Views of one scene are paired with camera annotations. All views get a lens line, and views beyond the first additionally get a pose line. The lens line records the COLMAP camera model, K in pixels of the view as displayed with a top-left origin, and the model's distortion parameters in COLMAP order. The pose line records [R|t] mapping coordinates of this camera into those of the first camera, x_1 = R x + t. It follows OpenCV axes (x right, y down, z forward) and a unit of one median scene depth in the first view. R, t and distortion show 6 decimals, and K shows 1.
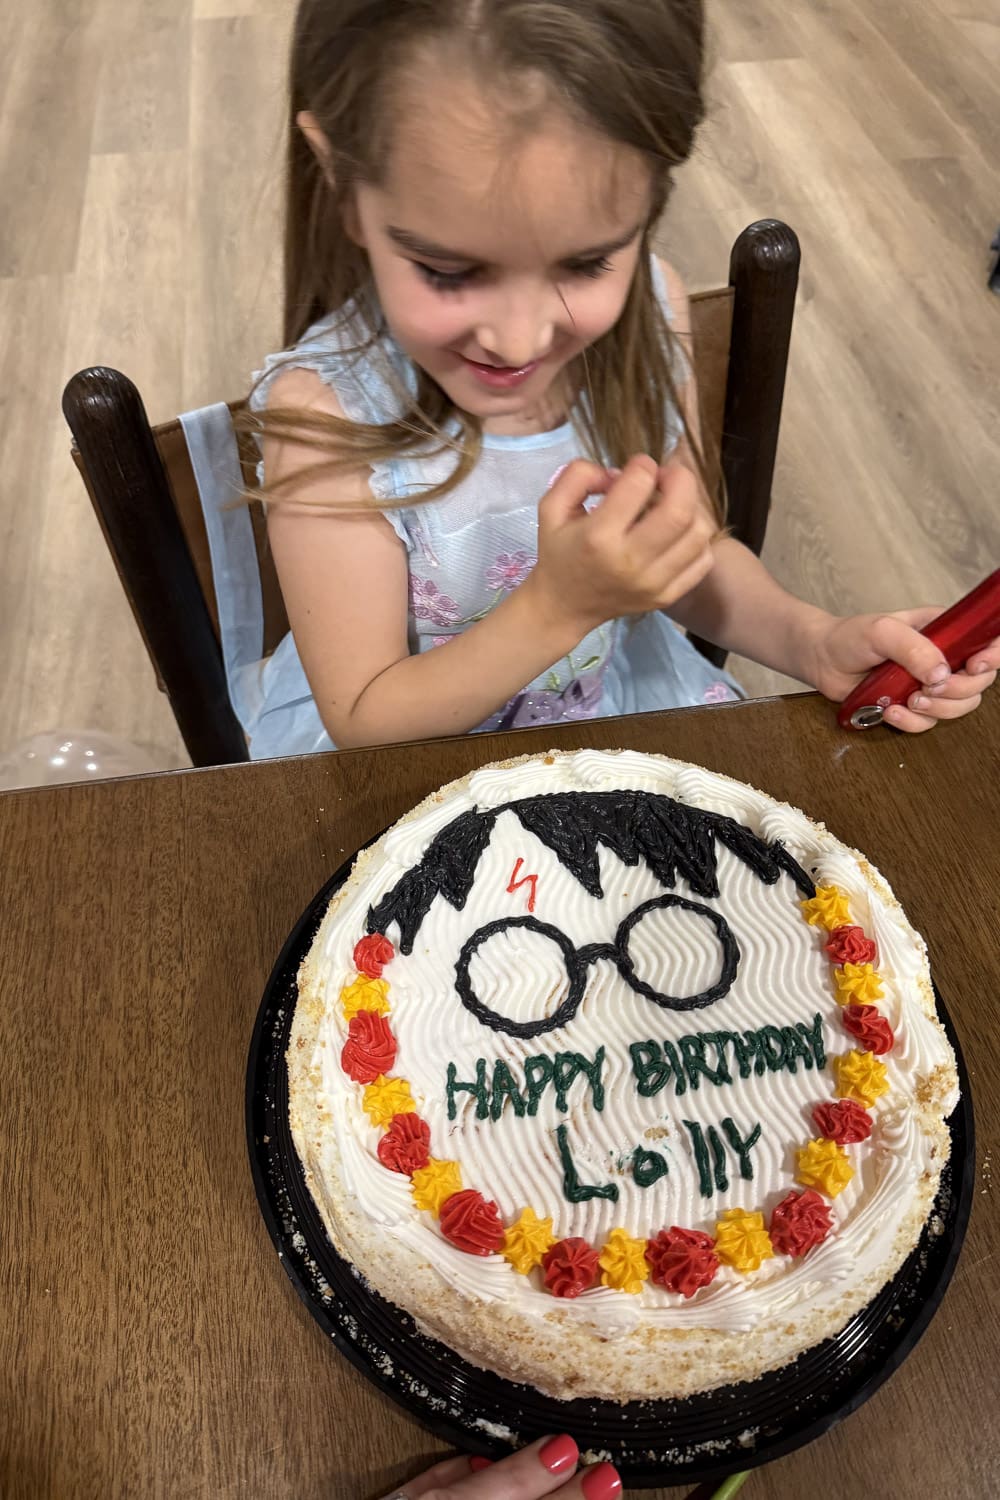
lens RADIAL K [[1038.1, 0, 484.4], [0, 1038.1, 717.9], [0, 0, 1]] dist [-0.048262, 0.030705]
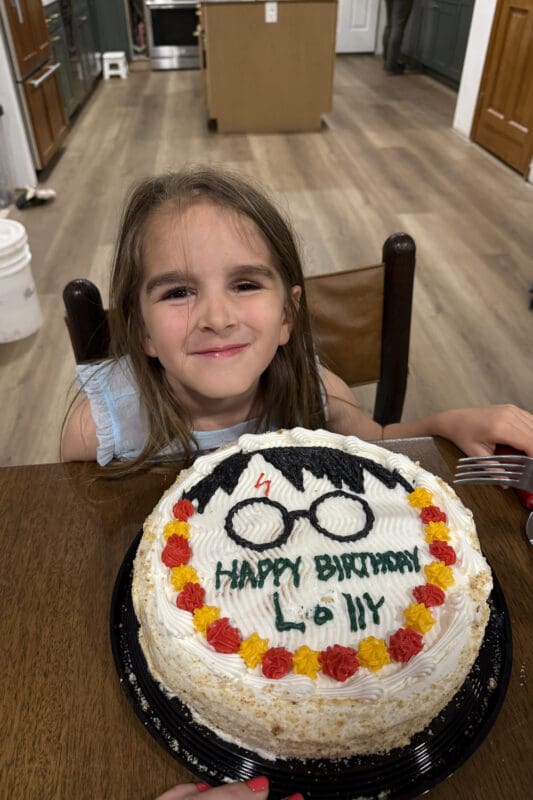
lens RADIAL K [[553.6, 0, 259.8], [0, 553.6, 384.0], [0, 0, 1]] dist [-0.048262, 0.030705]
pose [[0.999363, 0.018314, -0.030633, 0.064478], [-0.025724, 0.964579, -0.262537, 0.274871], [0.024740, 0.263158, 0.964436, -0.053256]]
